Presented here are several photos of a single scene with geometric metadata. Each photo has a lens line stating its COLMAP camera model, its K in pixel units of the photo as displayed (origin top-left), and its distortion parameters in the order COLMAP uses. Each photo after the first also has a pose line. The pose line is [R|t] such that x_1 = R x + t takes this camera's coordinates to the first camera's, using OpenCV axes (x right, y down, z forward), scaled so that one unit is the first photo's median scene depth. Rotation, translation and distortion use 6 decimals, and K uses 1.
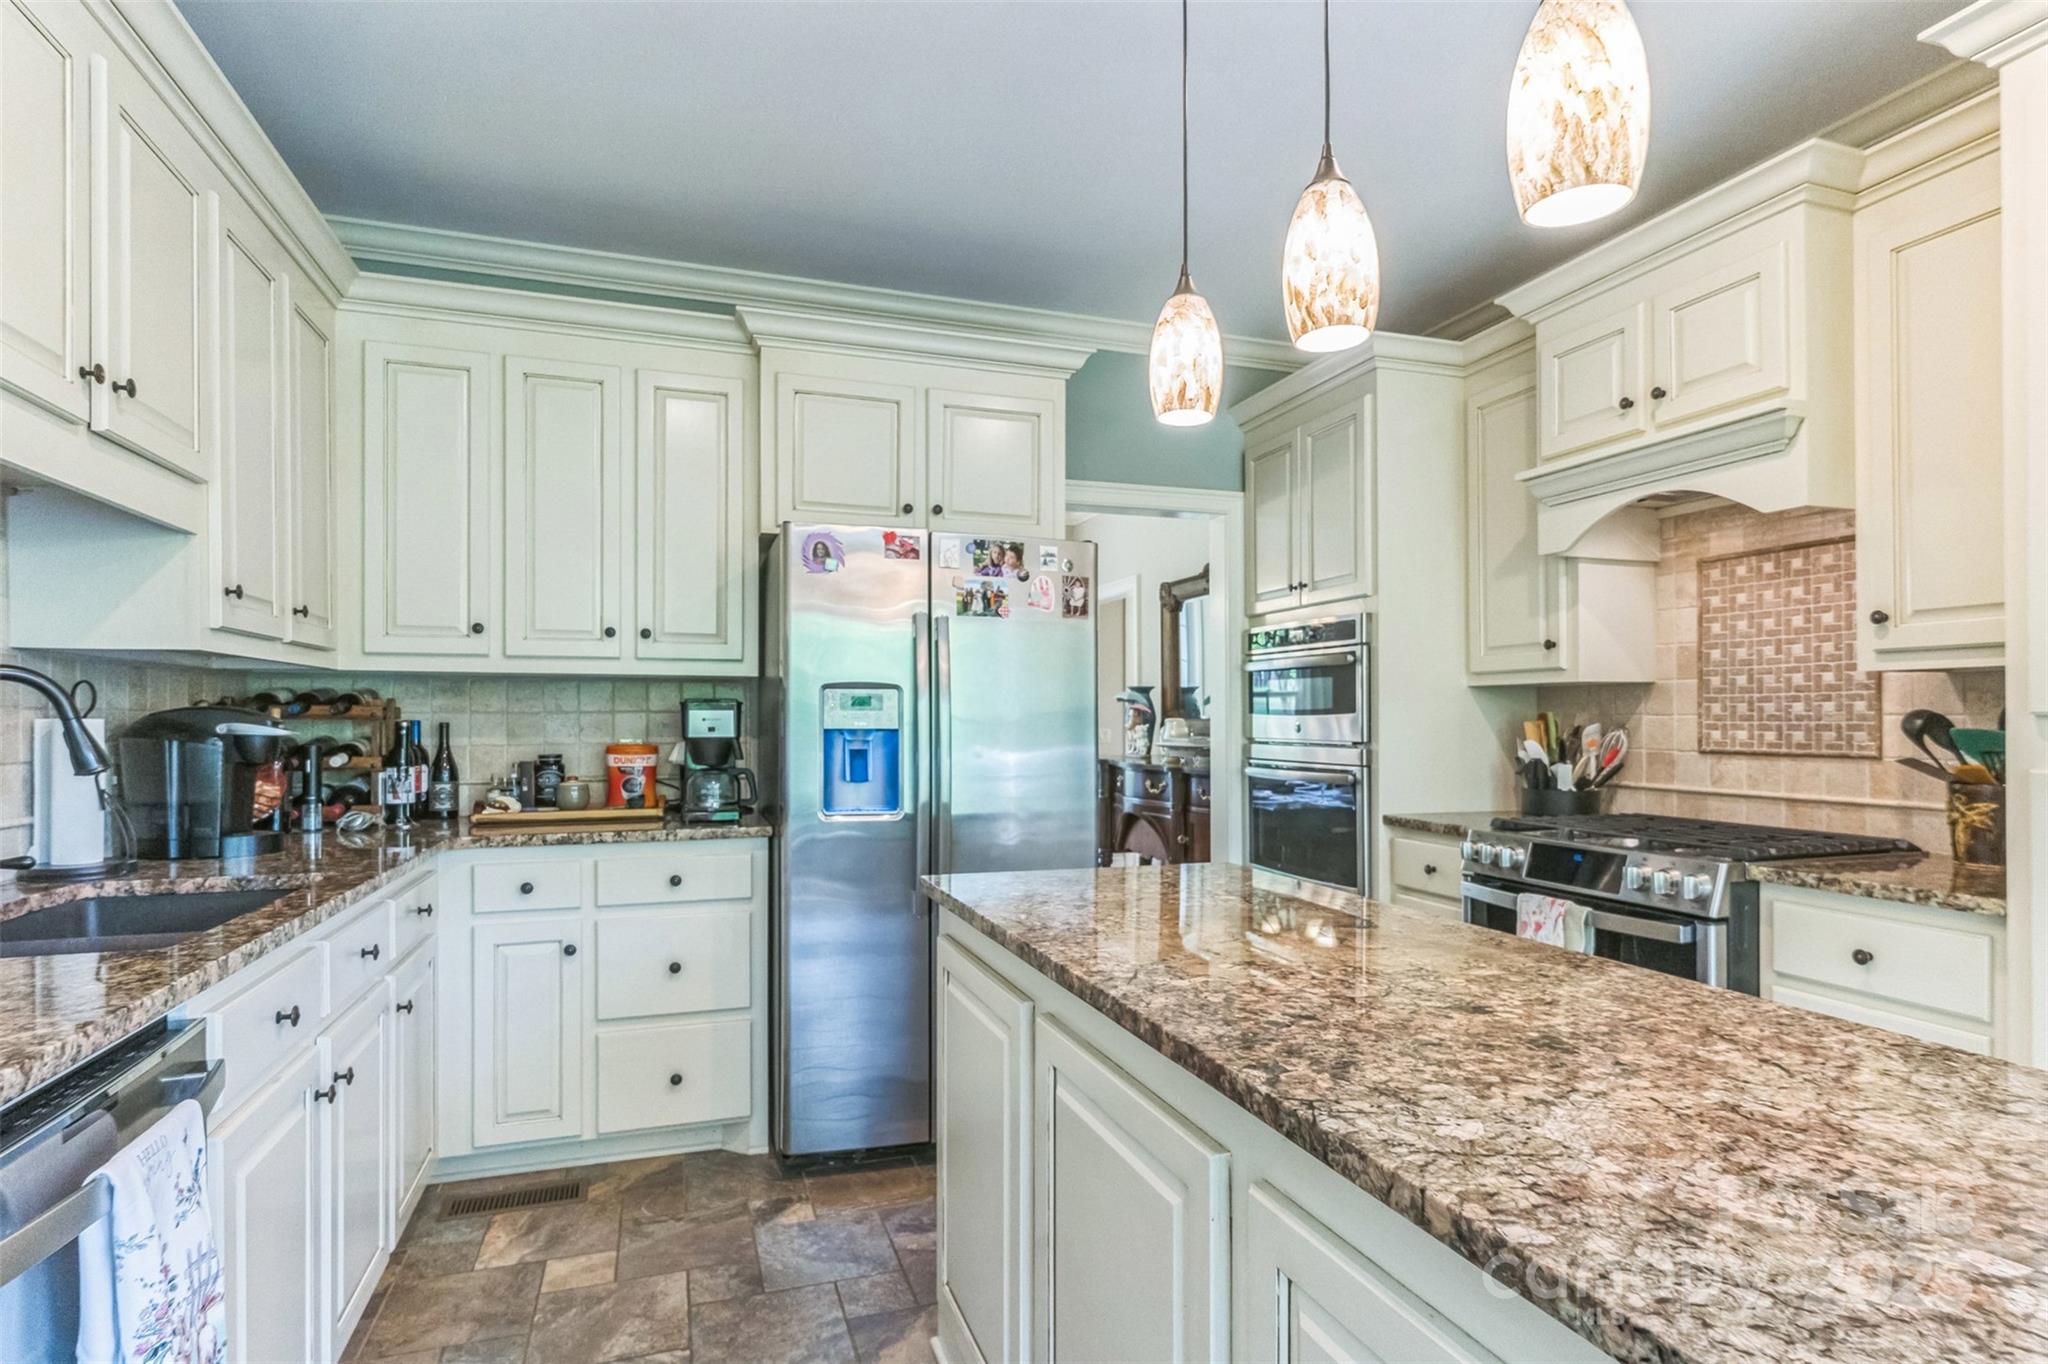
lens RADIAL K [[1044.7, 0, 1026.8], [0, 1044.7, 701.1], [0, 0, 1]] dist [-0.004283, 0.000872]
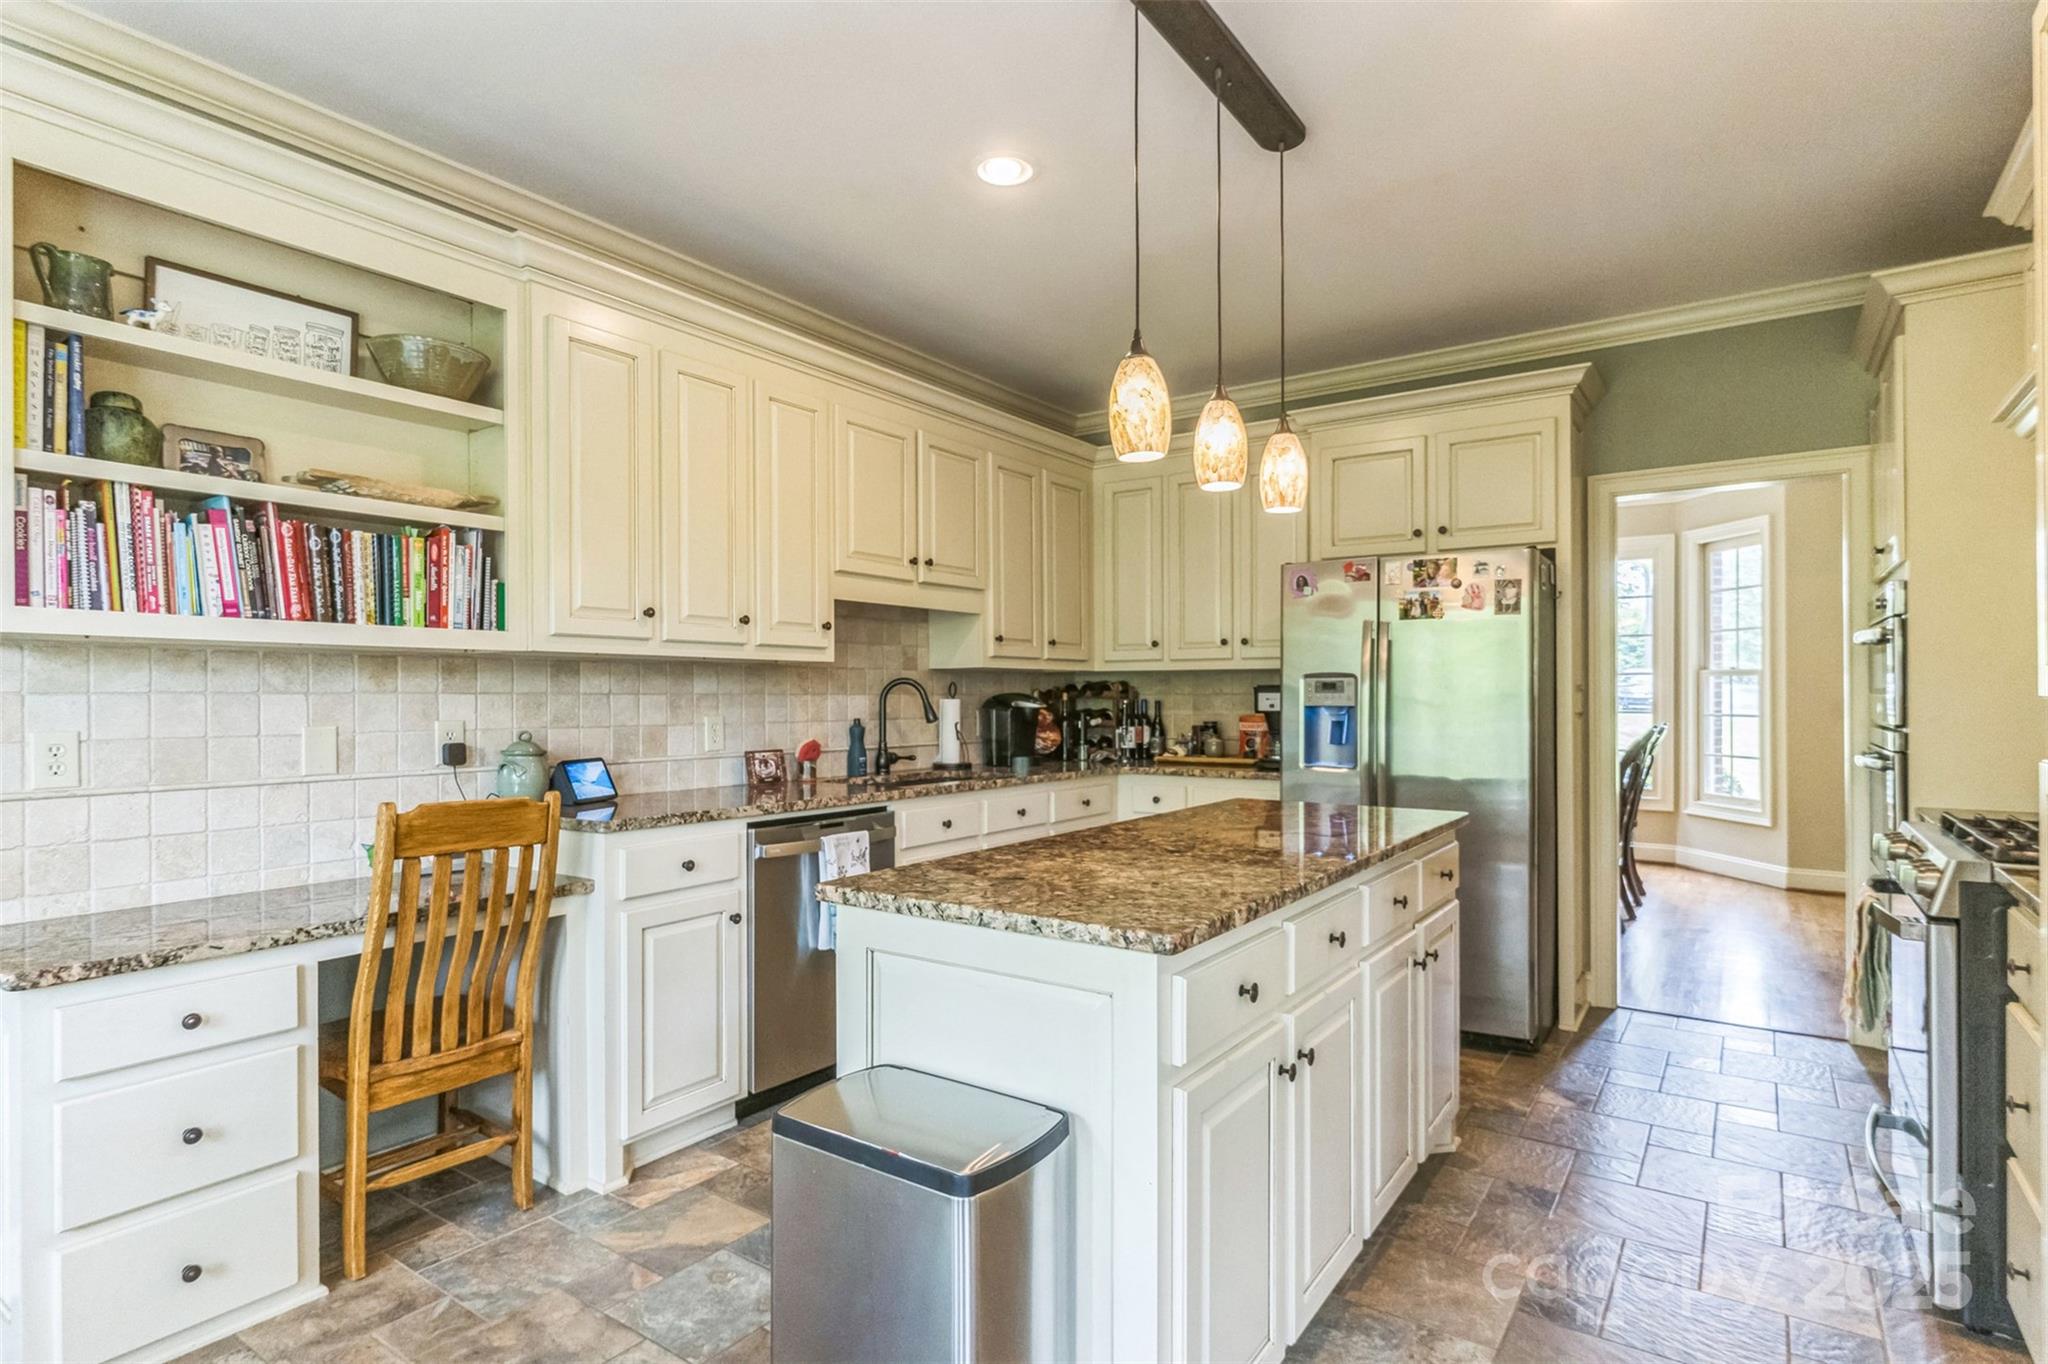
lens RADIAL K [[1044.7, 0, 1025.8], [0, 1044.7, 690.6], [0, 0, 1]] dist [-0.004283, 0.000872]
pose [[0.585118, -0.004935, -0.810933, 0.705962], [0.013988, 0.999894, 0.004007, -0.005229], [0.810827, -0.013688, 0.585126, -0.142015]]
